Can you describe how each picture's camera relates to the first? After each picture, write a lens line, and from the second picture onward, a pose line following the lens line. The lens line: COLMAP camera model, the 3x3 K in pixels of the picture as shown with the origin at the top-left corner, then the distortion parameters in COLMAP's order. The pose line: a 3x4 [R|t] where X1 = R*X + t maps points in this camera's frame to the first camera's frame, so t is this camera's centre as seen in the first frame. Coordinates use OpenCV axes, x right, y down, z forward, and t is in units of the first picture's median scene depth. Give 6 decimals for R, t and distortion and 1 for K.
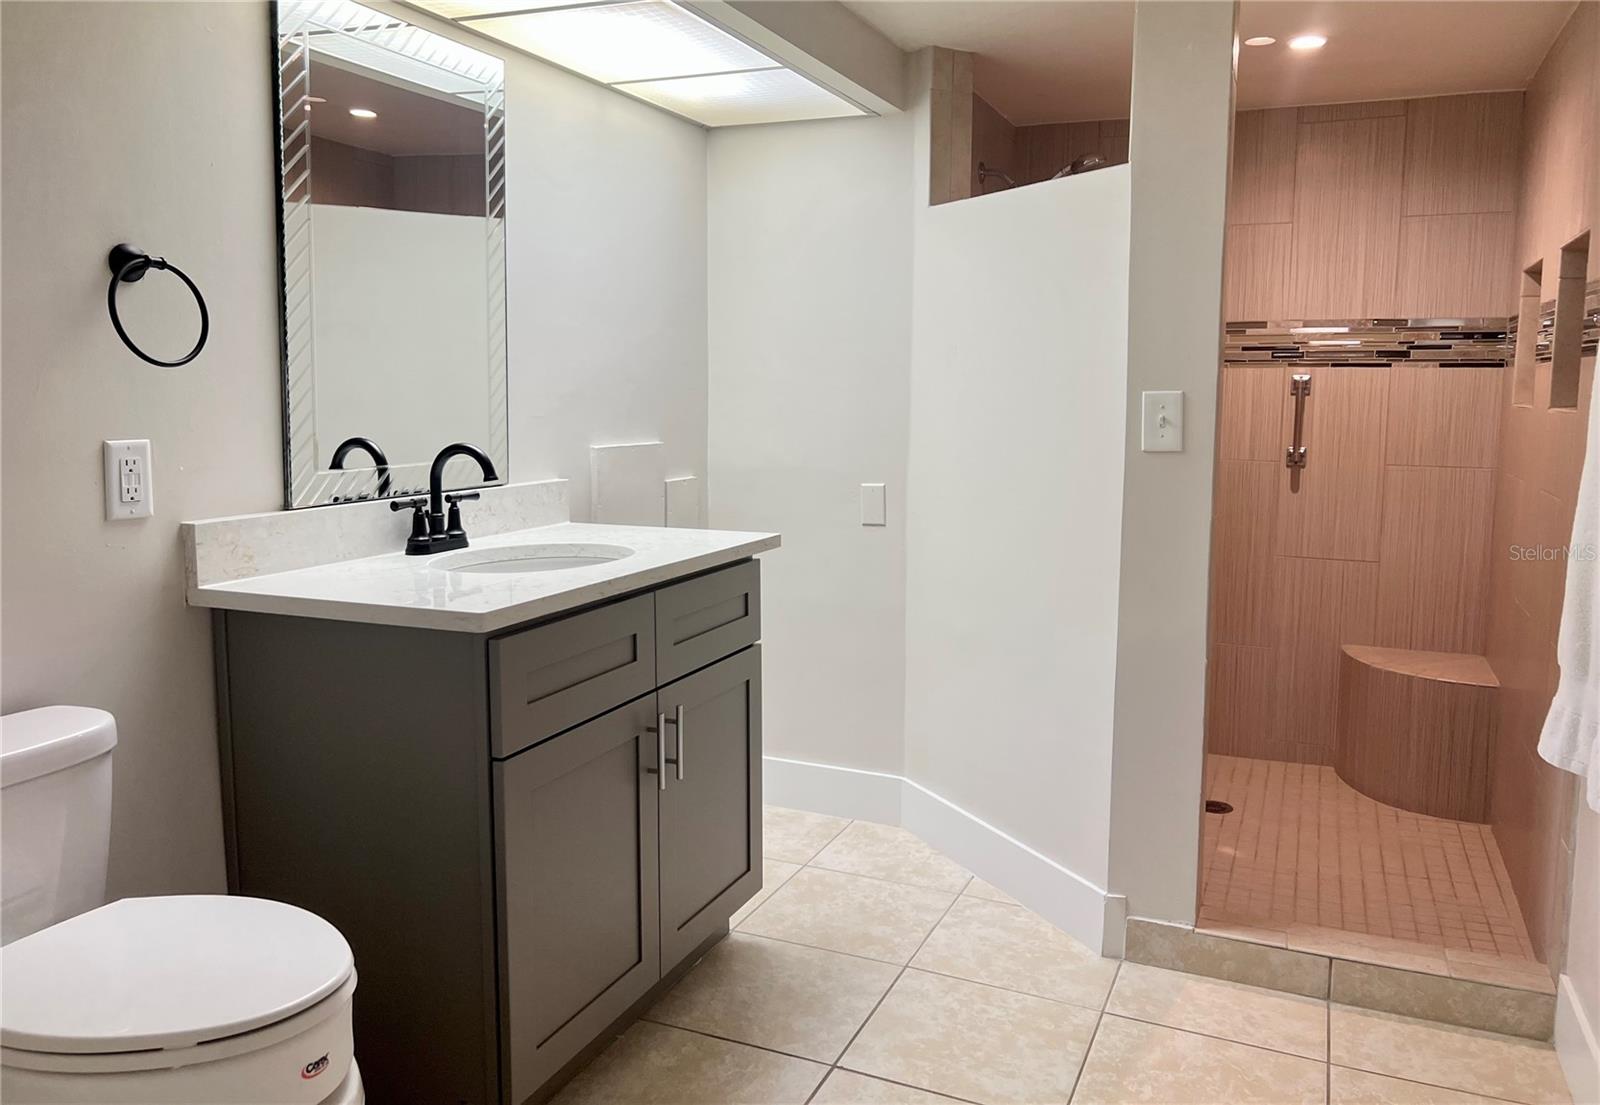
lens RADIAL K [[1193.4, 0, 822.0], [0, 1193.4, 508.2], [0, 0, 1]] dist [0.027682, -0.024776]
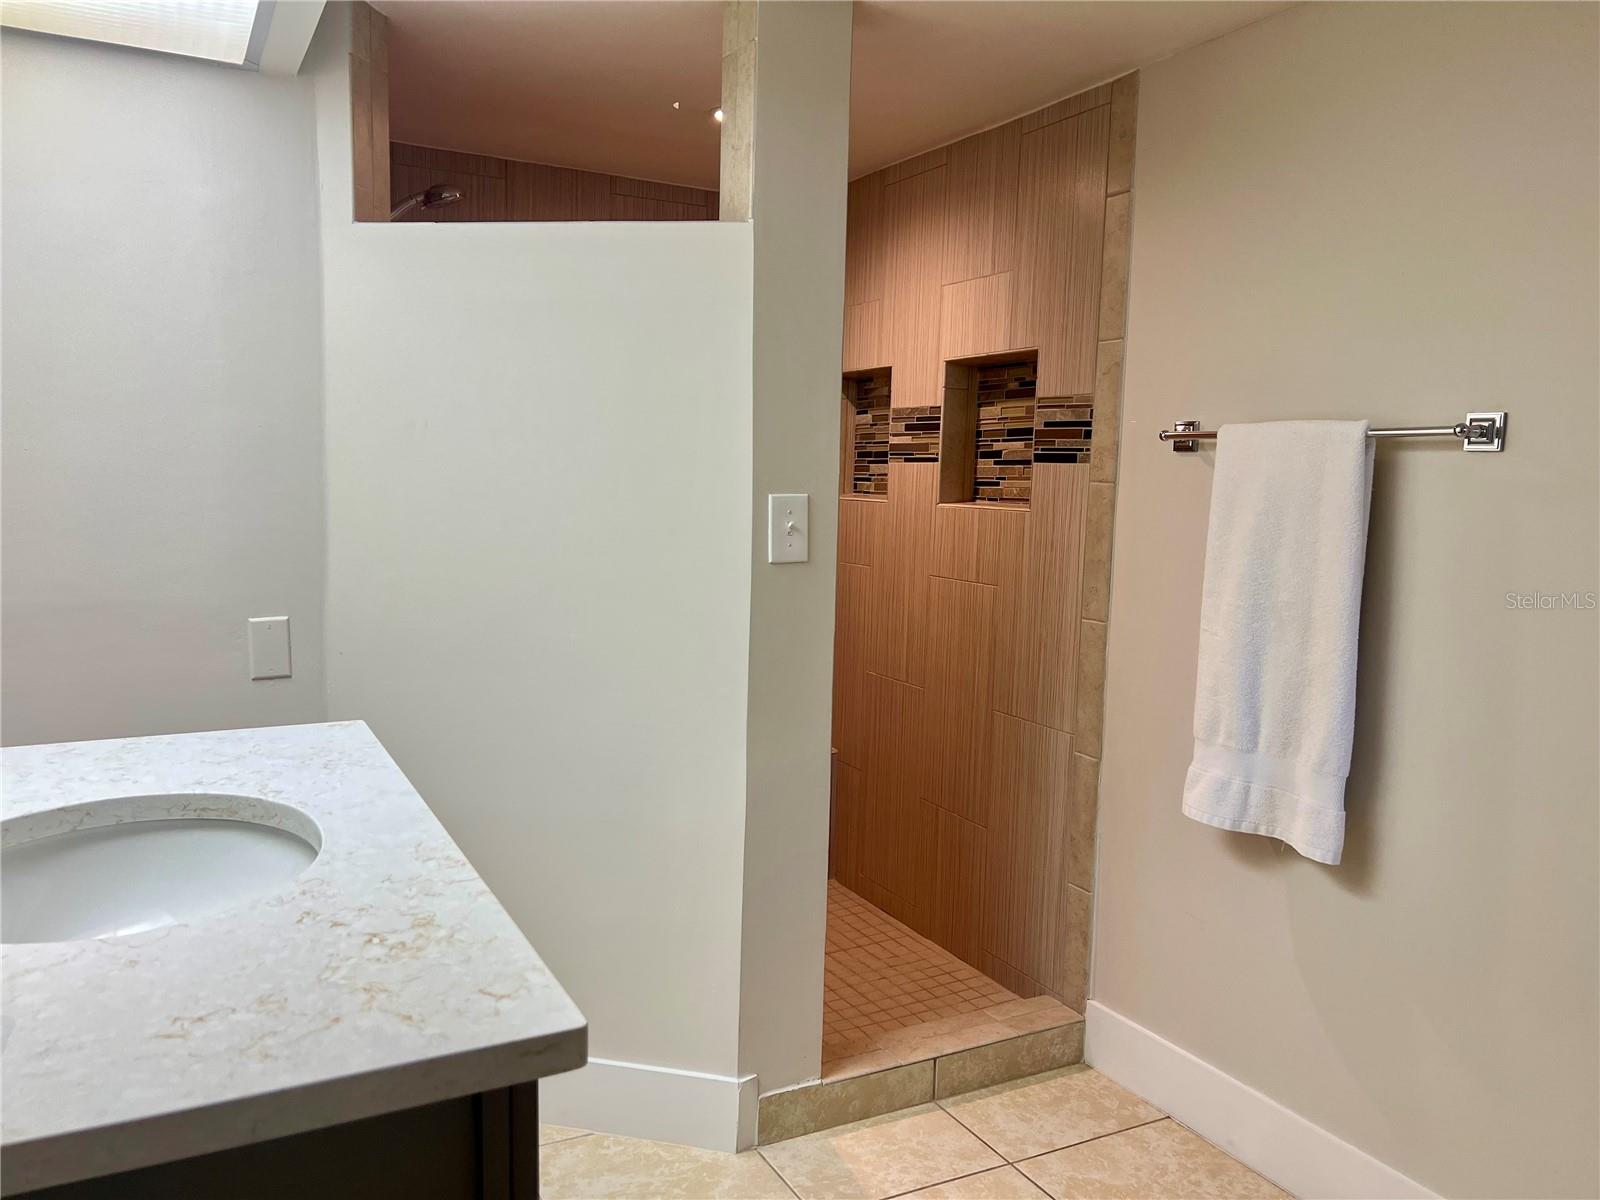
lens RADIAL K [[1215.4, 0, 807.8], [0, 1215.4, 602.7], [0, 0, 1]] dist [0.053898, -0.058482]
pose [[0.635902, -0.077106, 0.767908, -0.401370], [0.056646, 0.996976, 0.053199, -0.065993], [-0.769688, 0.009669, 0.638347, 0.425904]]
